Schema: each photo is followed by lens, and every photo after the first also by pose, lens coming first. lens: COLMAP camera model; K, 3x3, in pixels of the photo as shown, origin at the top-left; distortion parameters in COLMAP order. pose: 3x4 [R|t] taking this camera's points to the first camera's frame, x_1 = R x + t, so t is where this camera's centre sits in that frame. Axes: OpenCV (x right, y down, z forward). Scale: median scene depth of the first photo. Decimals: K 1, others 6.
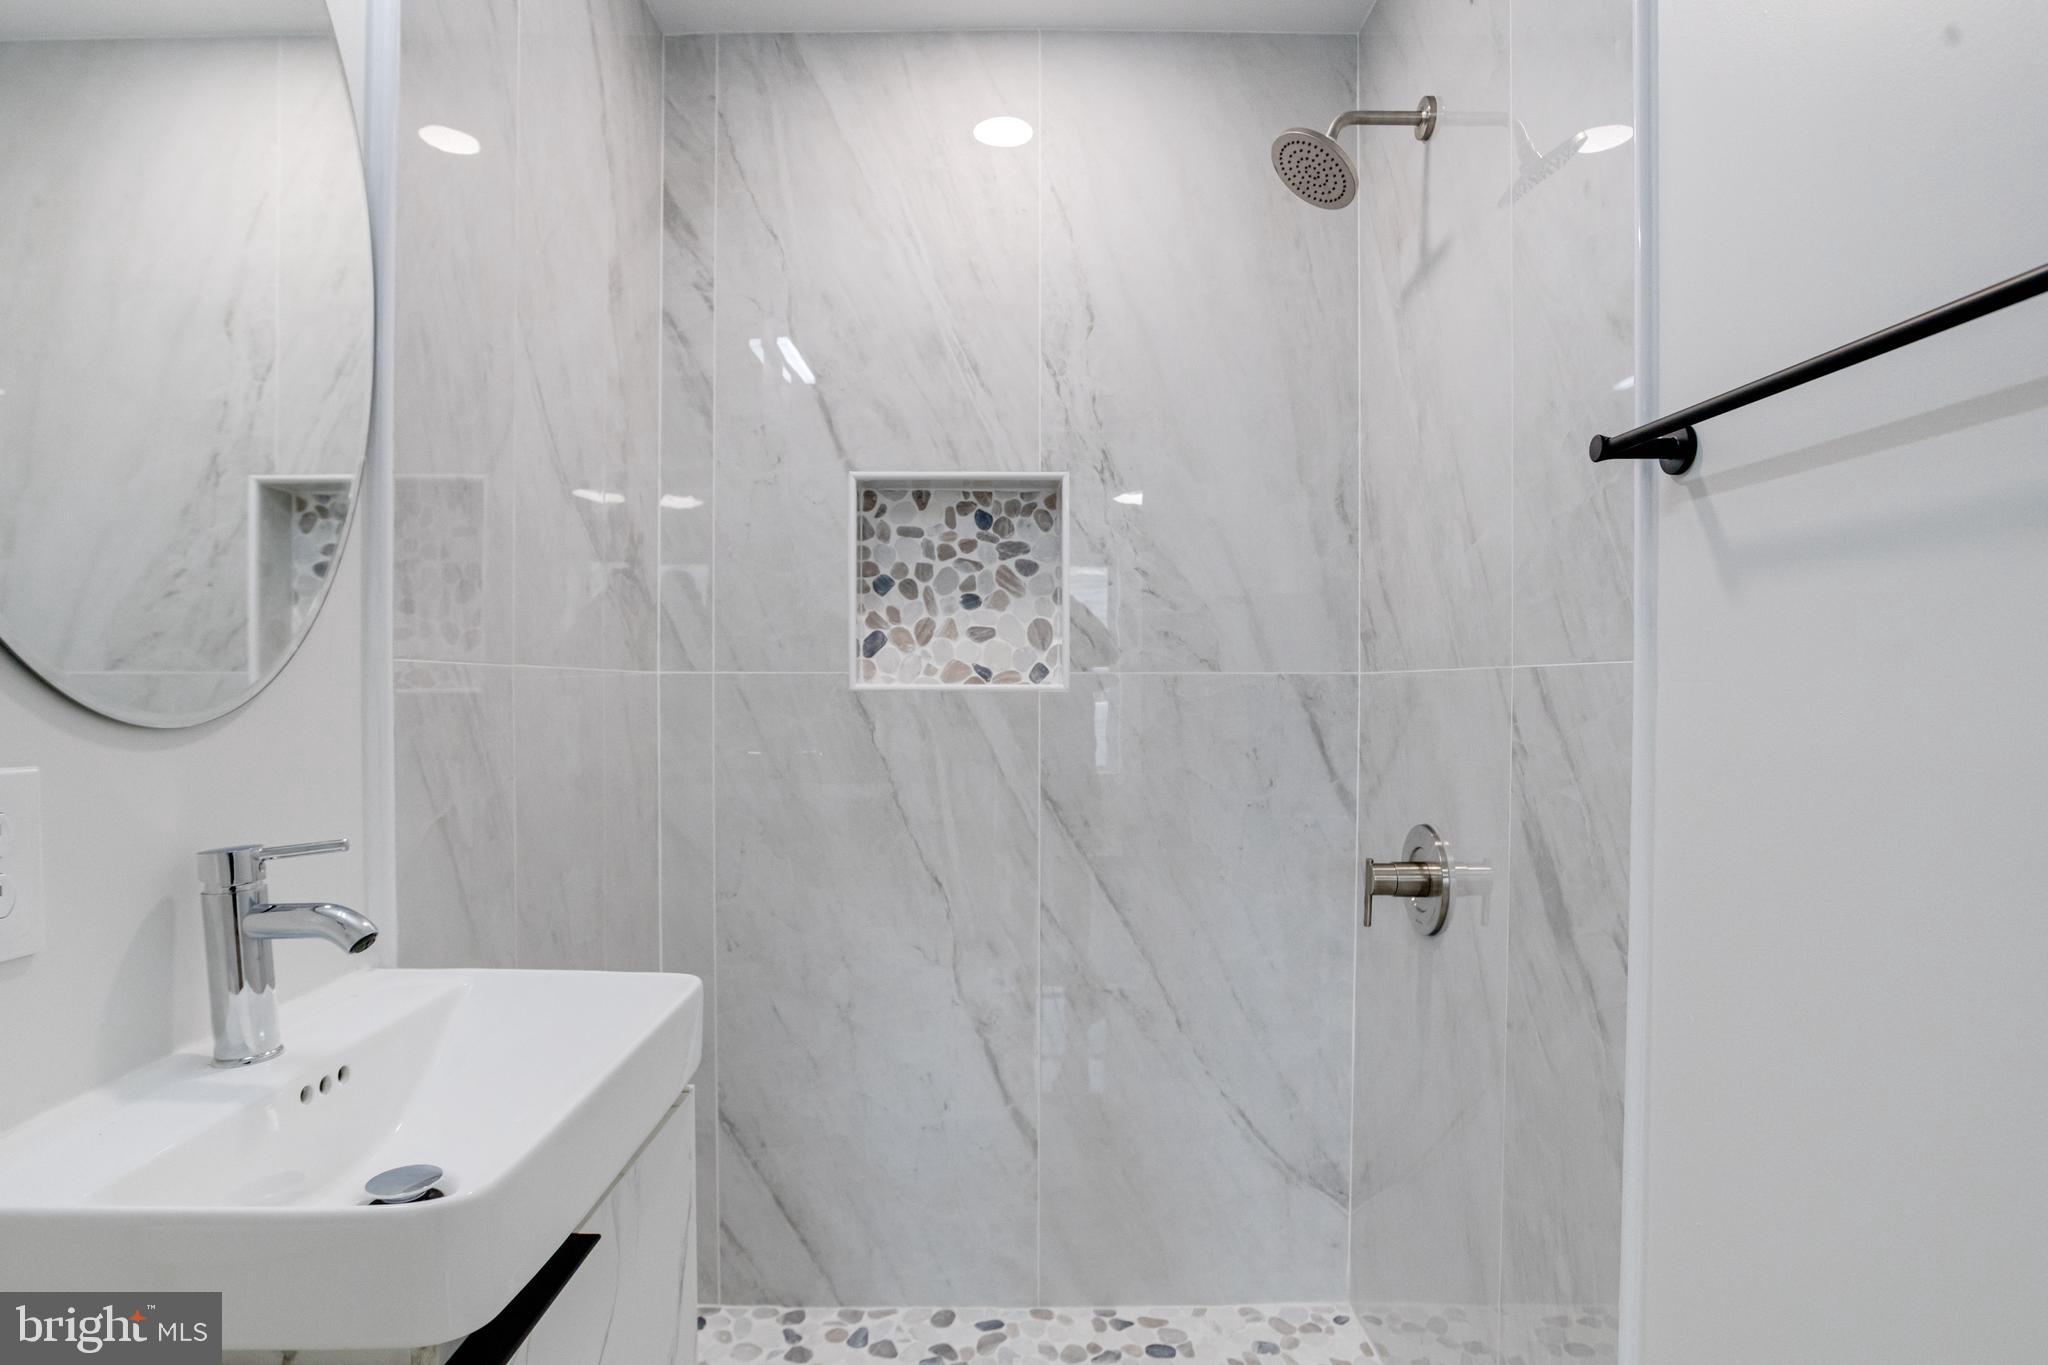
lens RADIAL K [[1034.6, 0, 999.8], [0, 1034.6, 694.4], [0, 0, 1]] dist [-0.058784, 0.030158]
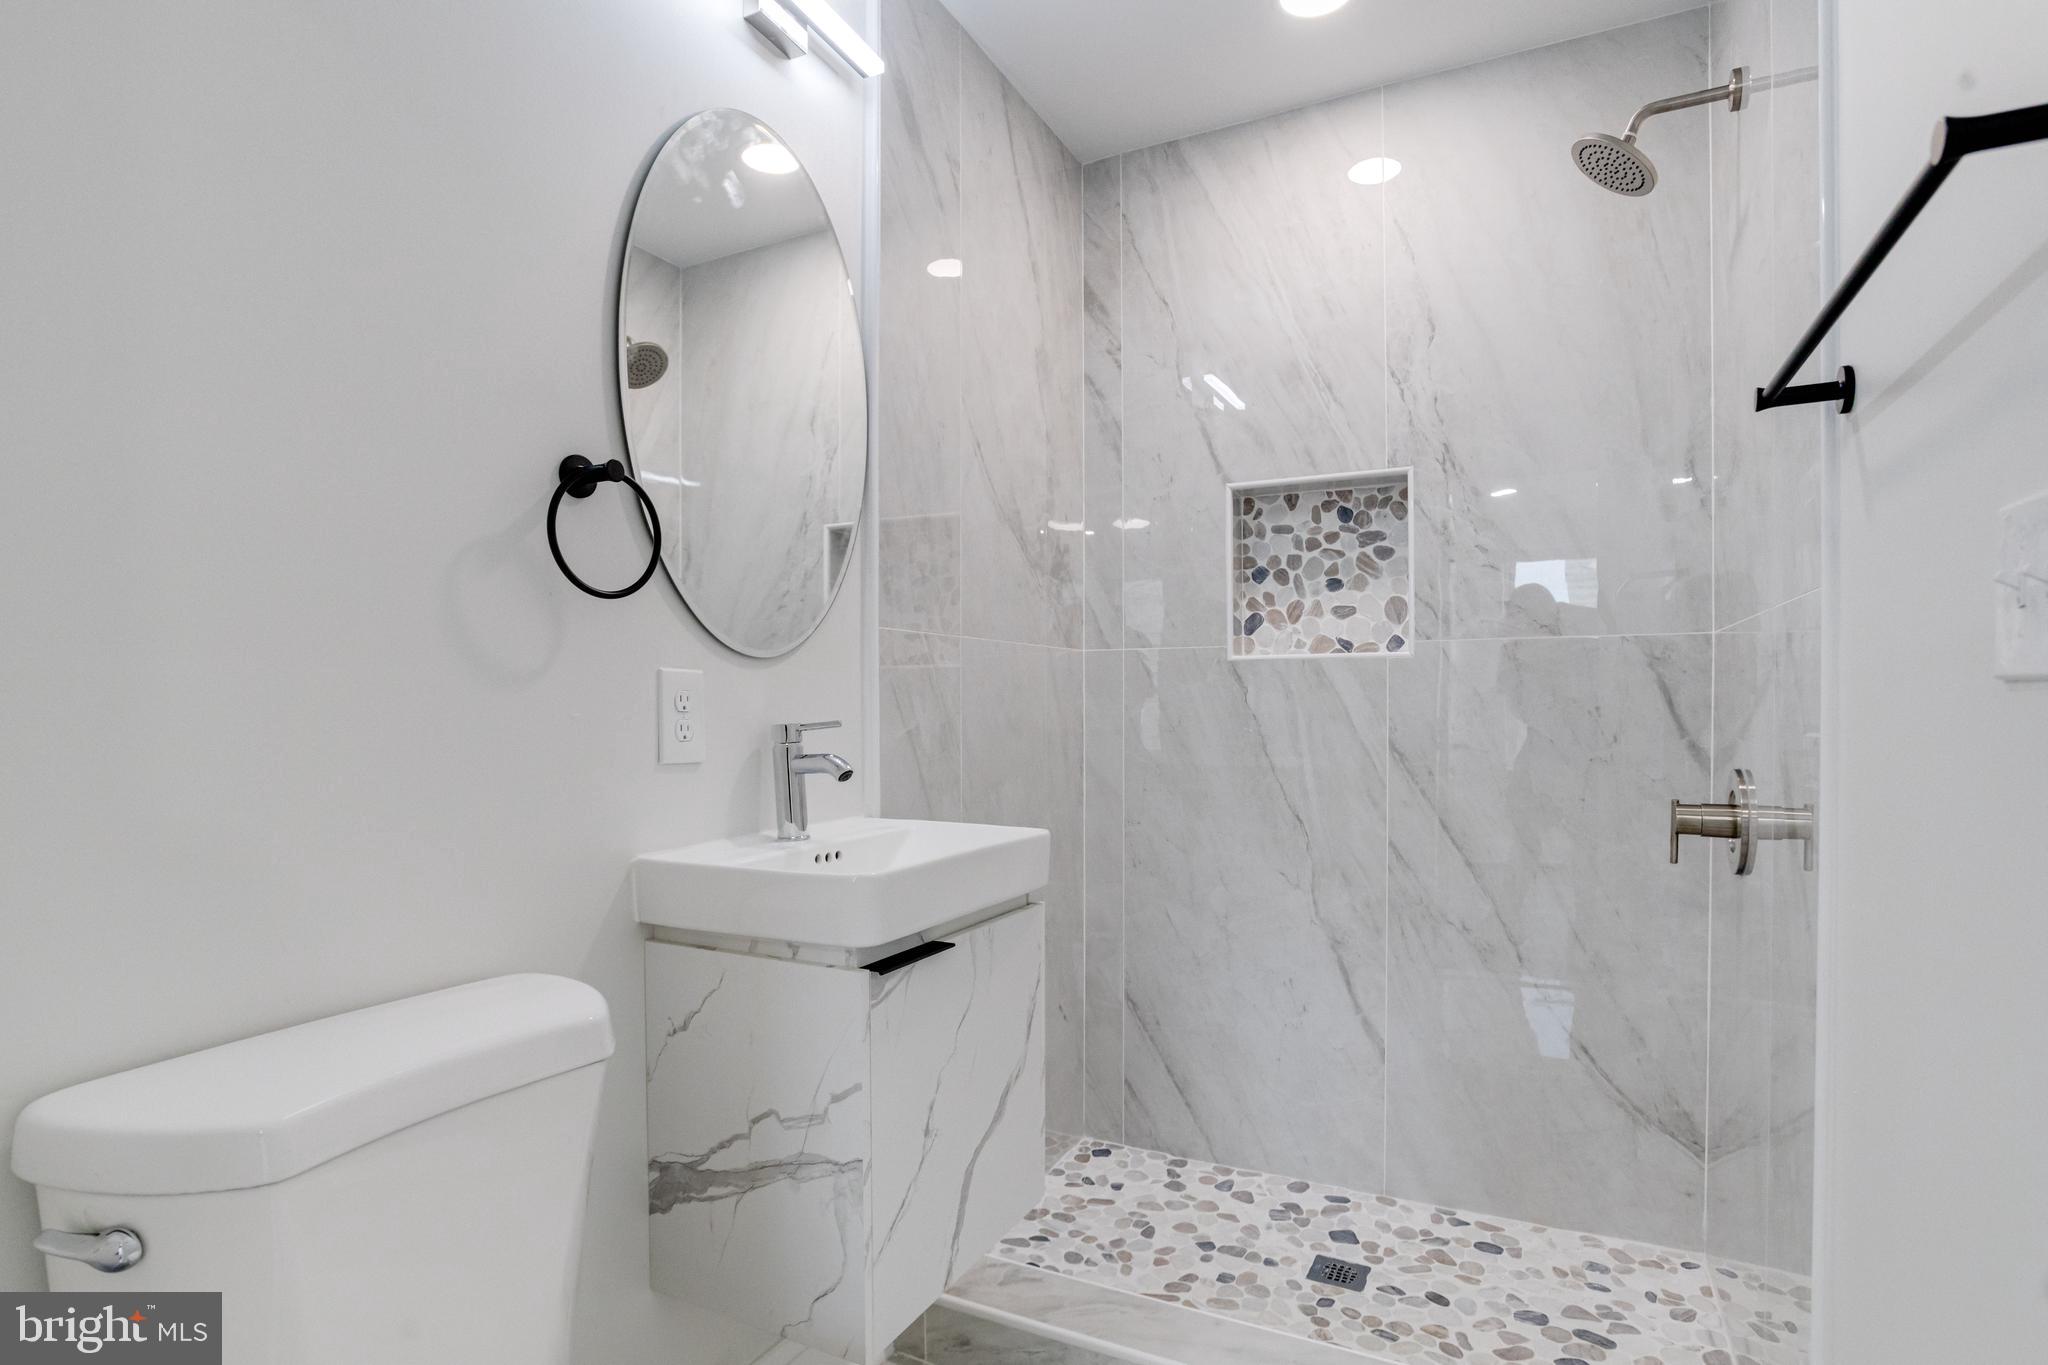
lens RADIAL K [[1011.6, 0, 1042.8], [0, 1011.6, 690.3], [0, 0, 1]] dist [-0.048465, 0.021543]
pose [[0.898618, -0.011037, -0.438593, 0.183367], [0.003323, 0.999826, -0.018350, 0.052227], [0.438719, 0.015032, 0.898498, -0.176384]]
